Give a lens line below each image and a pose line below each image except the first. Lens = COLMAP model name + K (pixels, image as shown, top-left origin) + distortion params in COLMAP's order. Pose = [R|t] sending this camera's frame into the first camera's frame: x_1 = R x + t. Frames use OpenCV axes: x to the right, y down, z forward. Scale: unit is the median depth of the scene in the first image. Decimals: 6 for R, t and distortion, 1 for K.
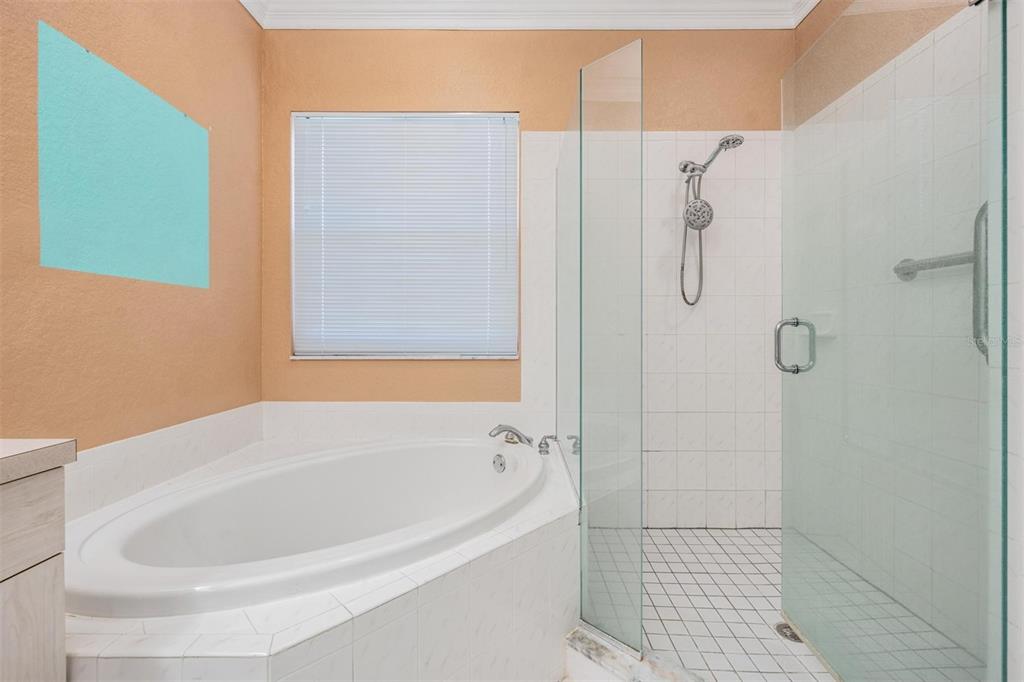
lens RADIAL K [[445.6, 0, 512.0], [0, 445.6, 341.0], [0, 0, 1]] dist [0.000089, -0.000074]
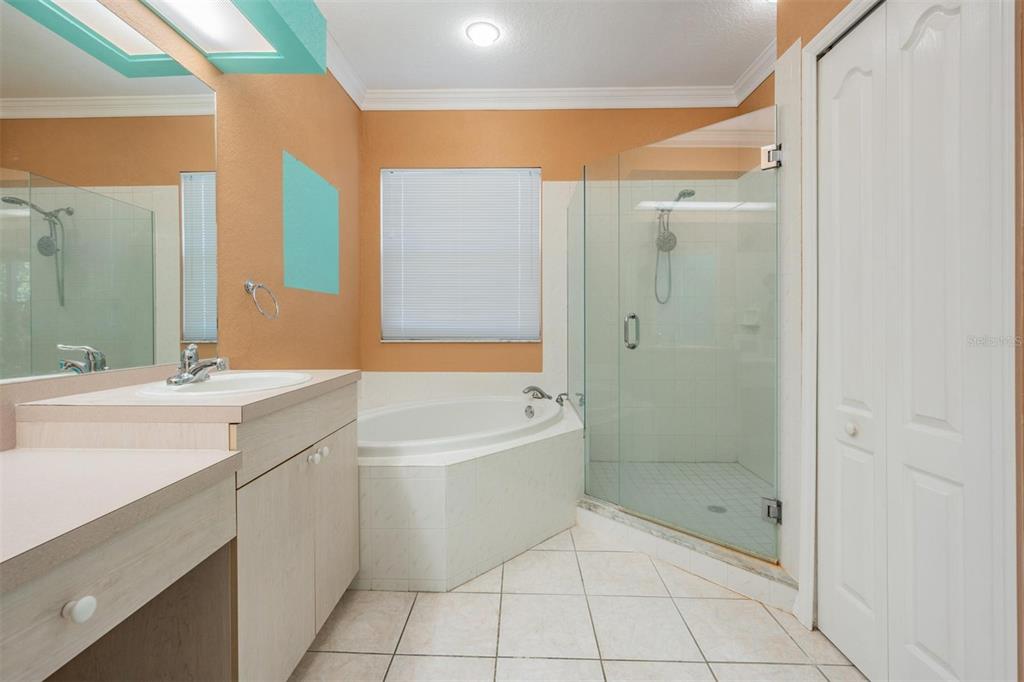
lens RADIAL K [[442.9, 0, 509.6], [0, 442.9, 325.6], [0, 0, 1]] dist [0.000133, 0.000013]
pose [[0.999869, 0.000634, -0.016145, -0.069194], [-0.000895, 0.999869, -0.016147, 0.012498], [0.016133, 0.016159, 0.999739, -0.460689]]
